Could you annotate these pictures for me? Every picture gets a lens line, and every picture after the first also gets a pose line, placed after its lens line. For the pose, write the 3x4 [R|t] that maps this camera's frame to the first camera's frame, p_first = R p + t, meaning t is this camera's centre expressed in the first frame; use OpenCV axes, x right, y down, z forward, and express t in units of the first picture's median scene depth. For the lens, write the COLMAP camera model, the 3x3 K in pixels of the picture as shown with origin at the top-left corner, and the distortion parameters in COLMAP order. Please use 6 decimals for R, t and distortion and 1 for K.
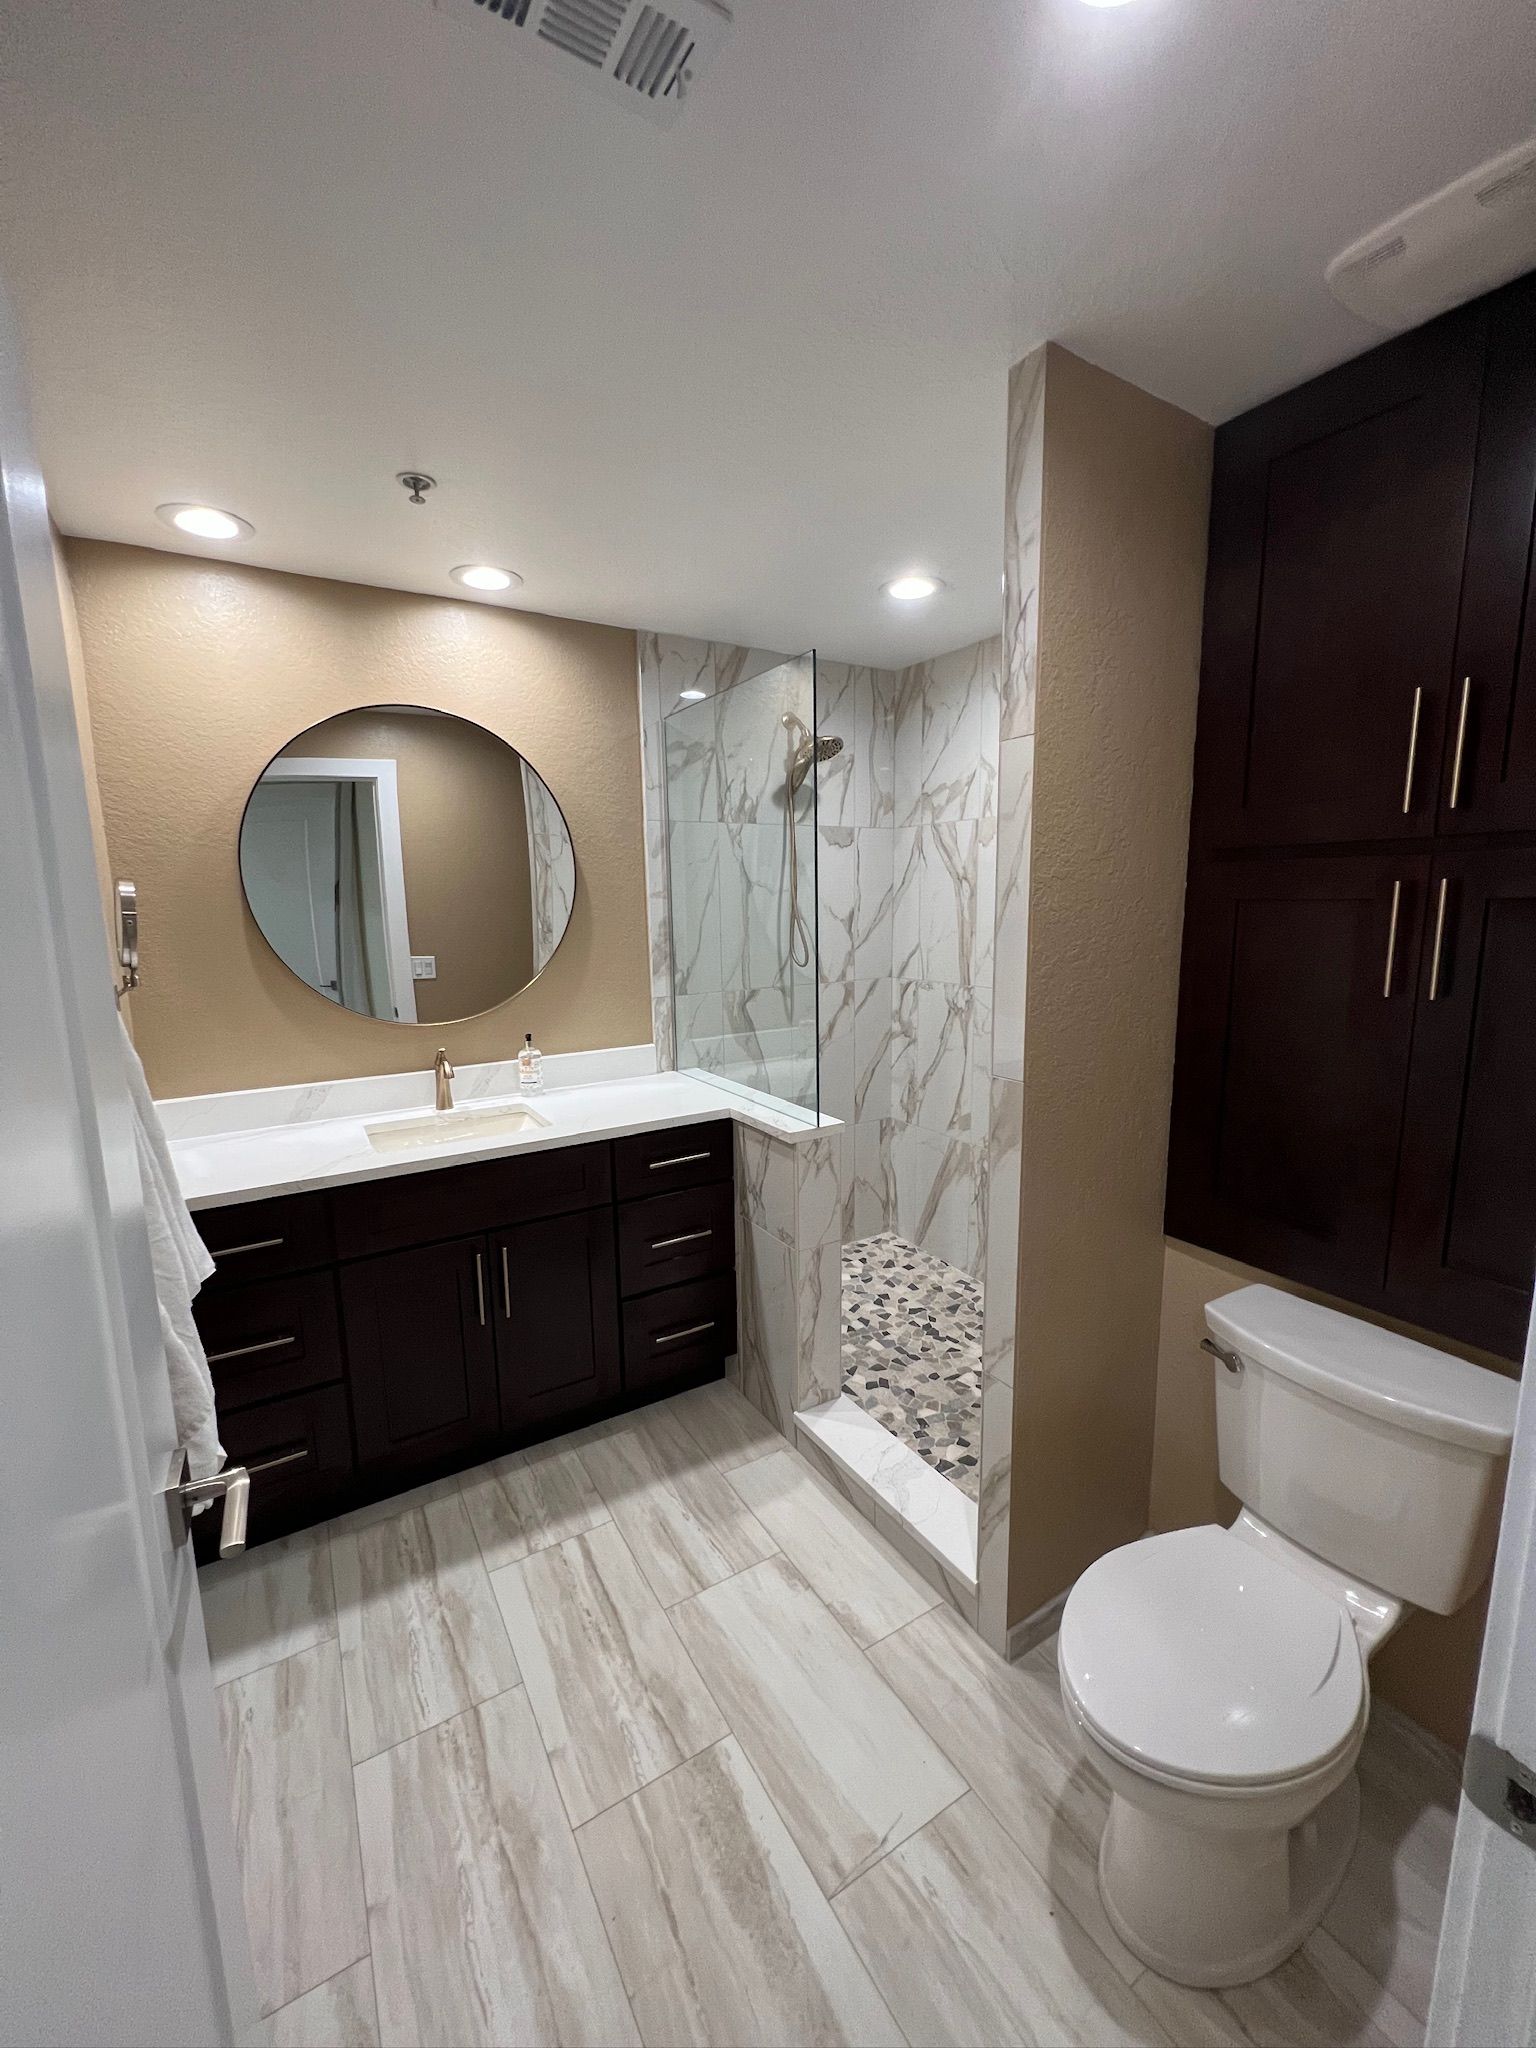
lens RADIAL K [[815.9, 0, 763.5], [0, 815.9, 1025.0], [0, 0, 1]] dist [-0.001990, -0.000164]
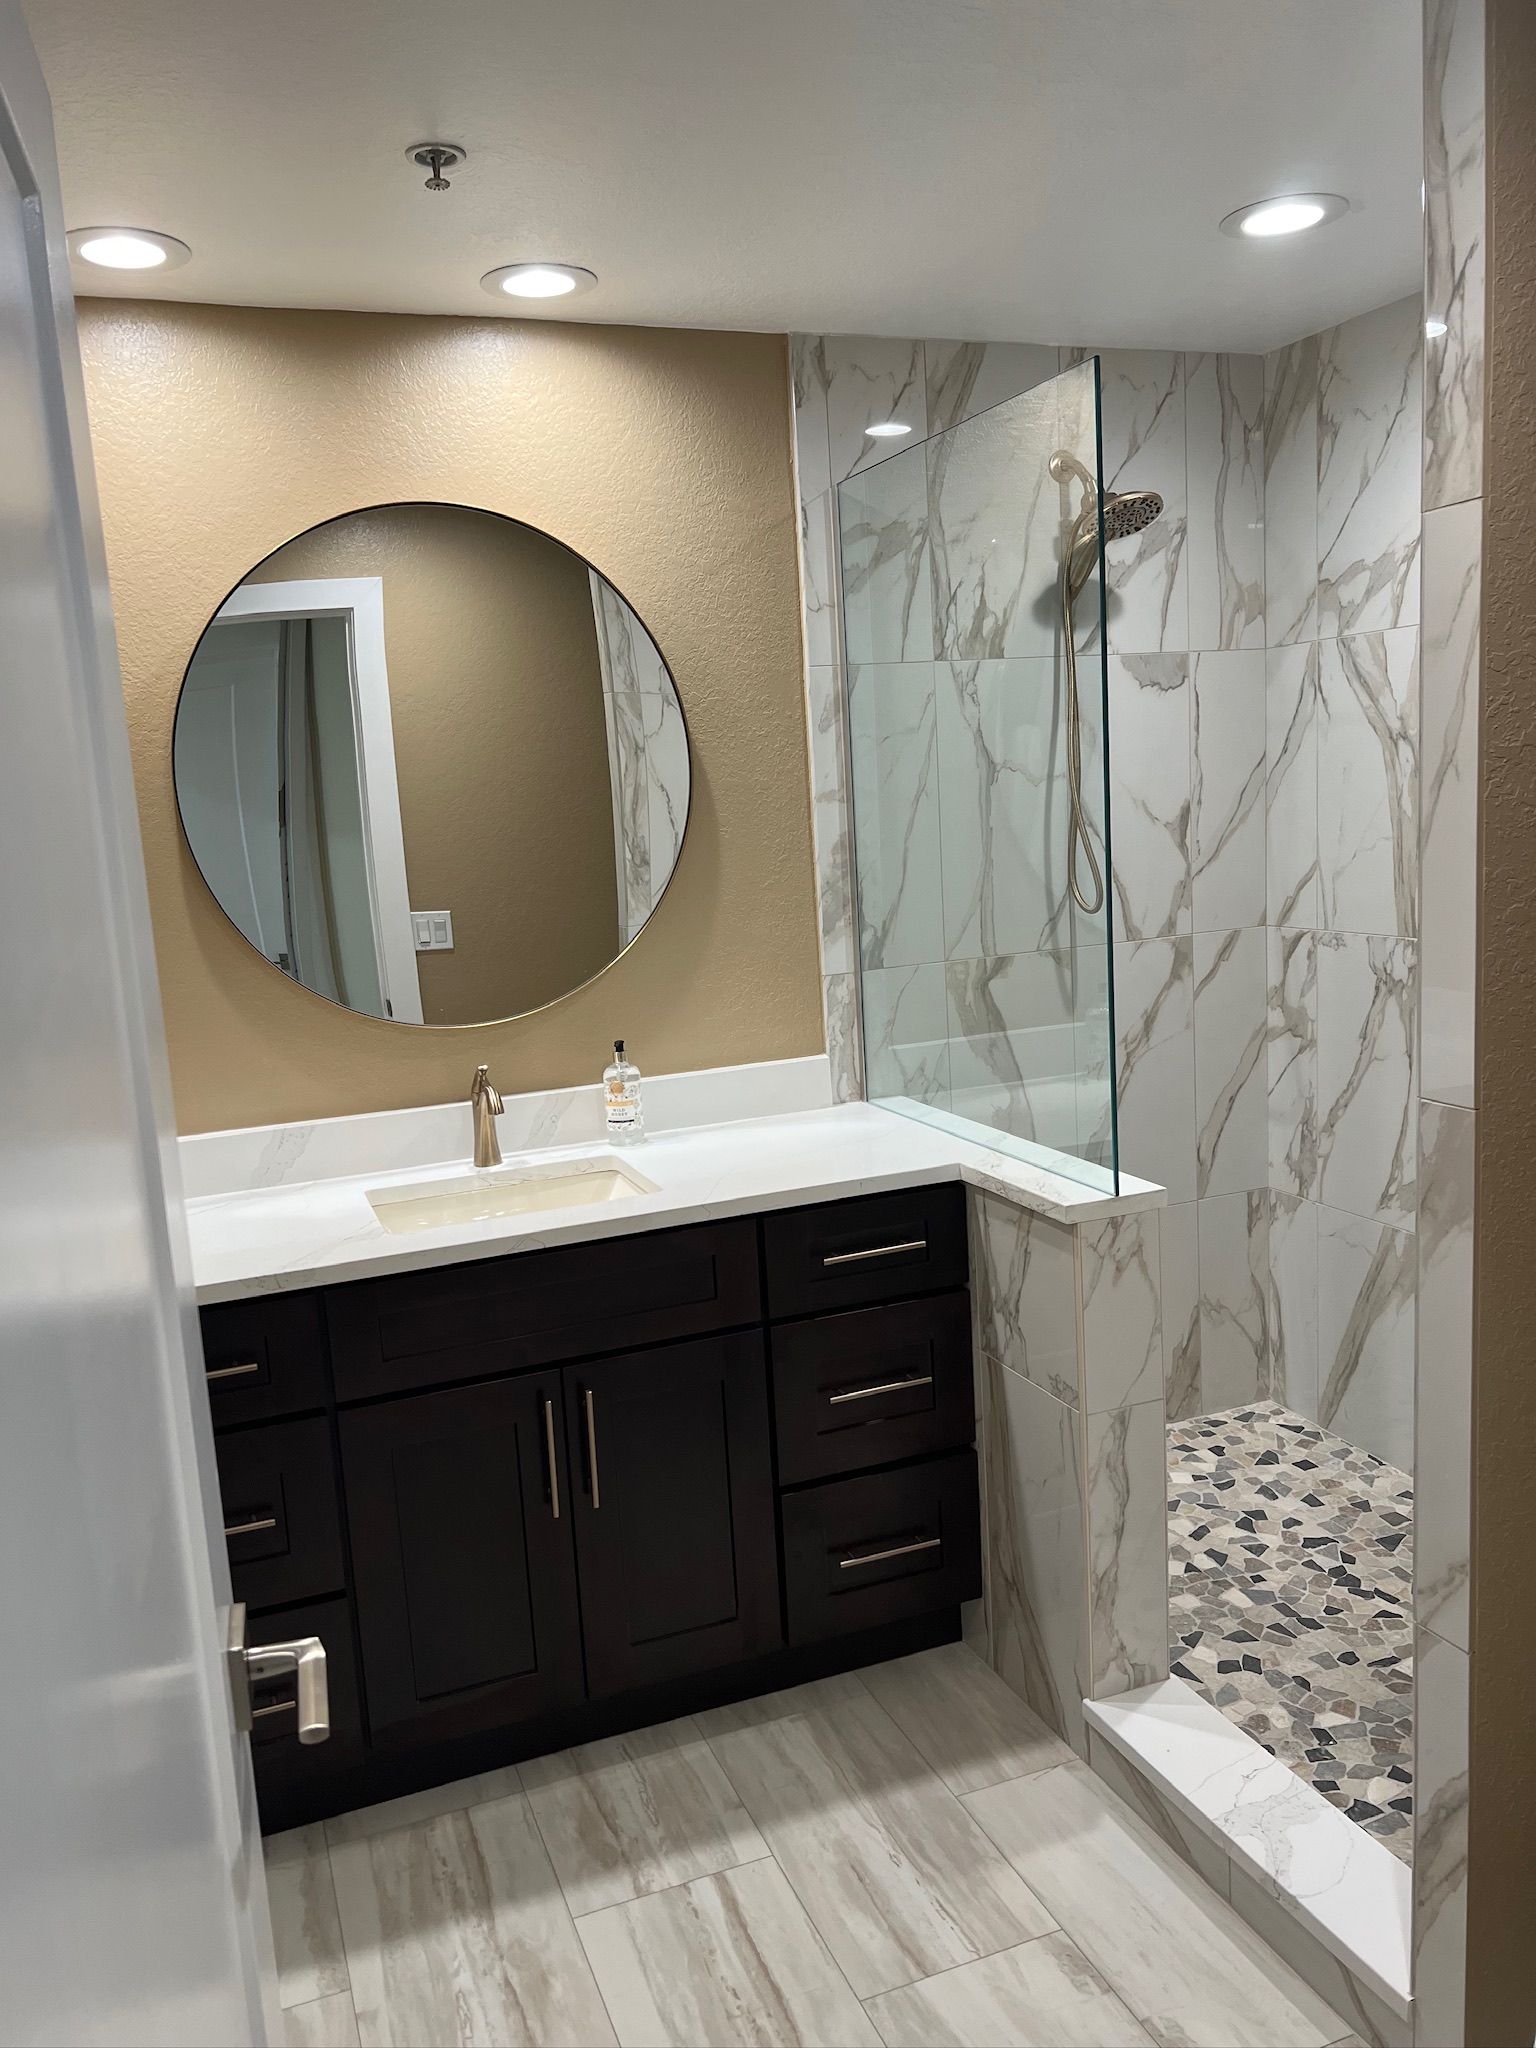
lens RADIAL K [[1542.5, 0, 741.9], [0, 1542.5, 1037.9], [0, 0, 1]] dist [0.081190, -0.114969]
pose [[0.982123, -0.014384, -0.187691, 0.011433], [0.016110, 0.999841, 0.007671, 0.001887], [0.187551, -0.010557, 0.982198, -0.083716]]
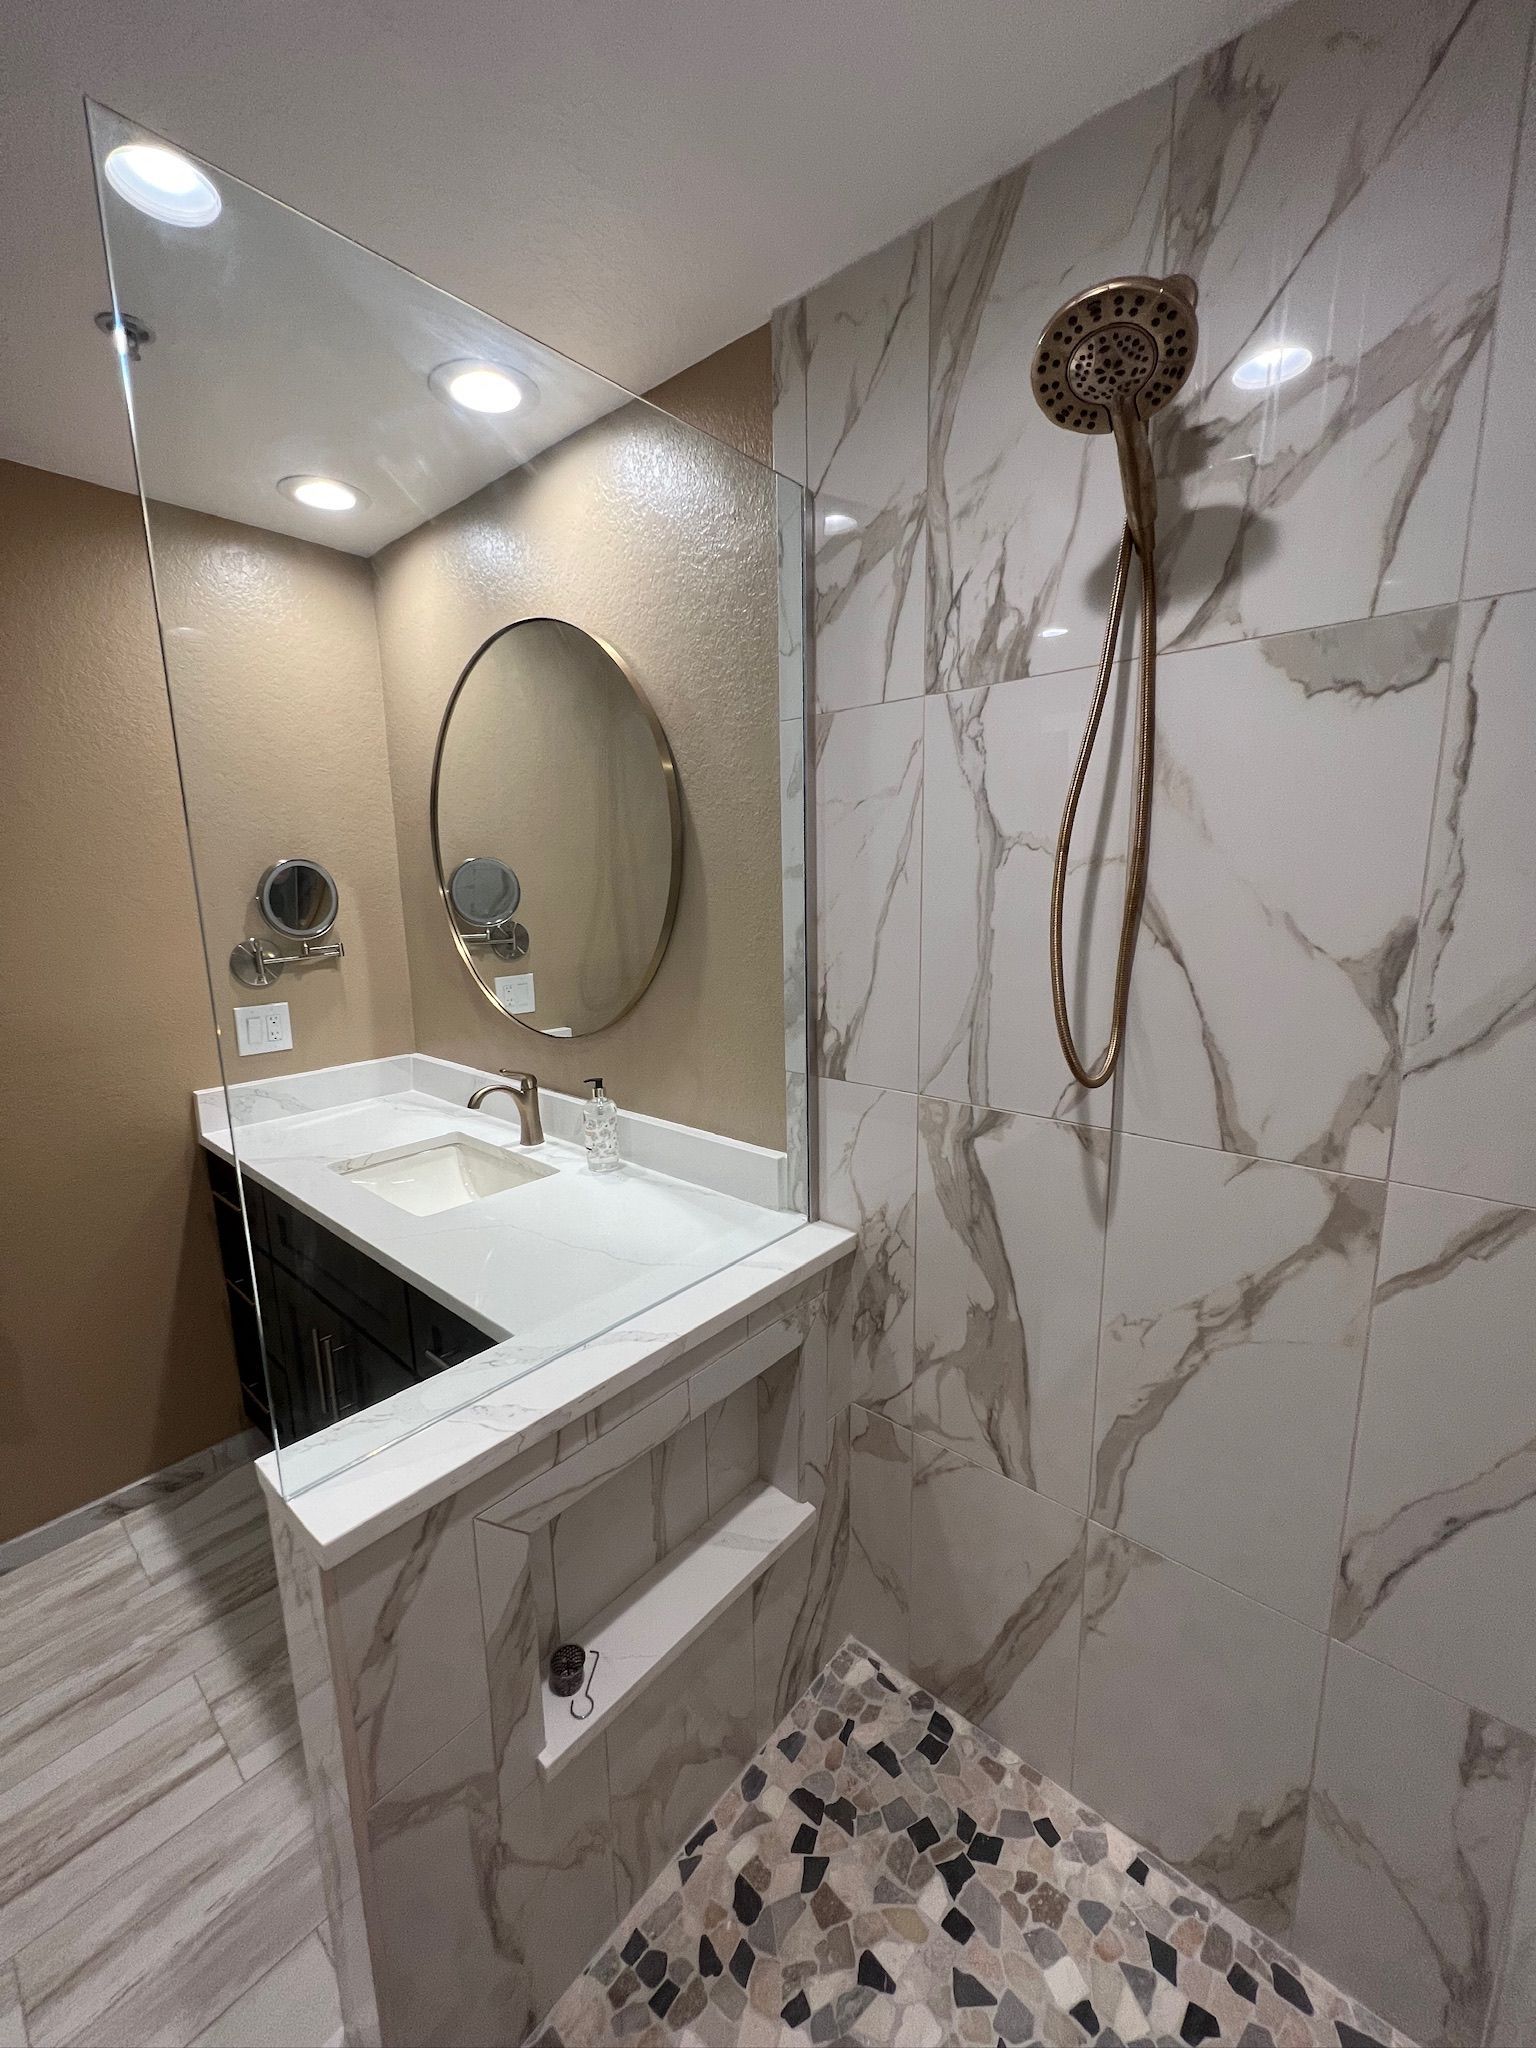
lens RADIAL K [[815.9, 0, 763.5], [0, 815.9, 1025.0], [0, 0, 1]] dist [-0.001990, -0.000164]
pose [[0.300190, 0.185009, -0.935766, 0.343631], [-0.137691, 0.979141, 0.149414, -0.137685], [0.943889, 0.083994, 0.319402, 0.817734]]
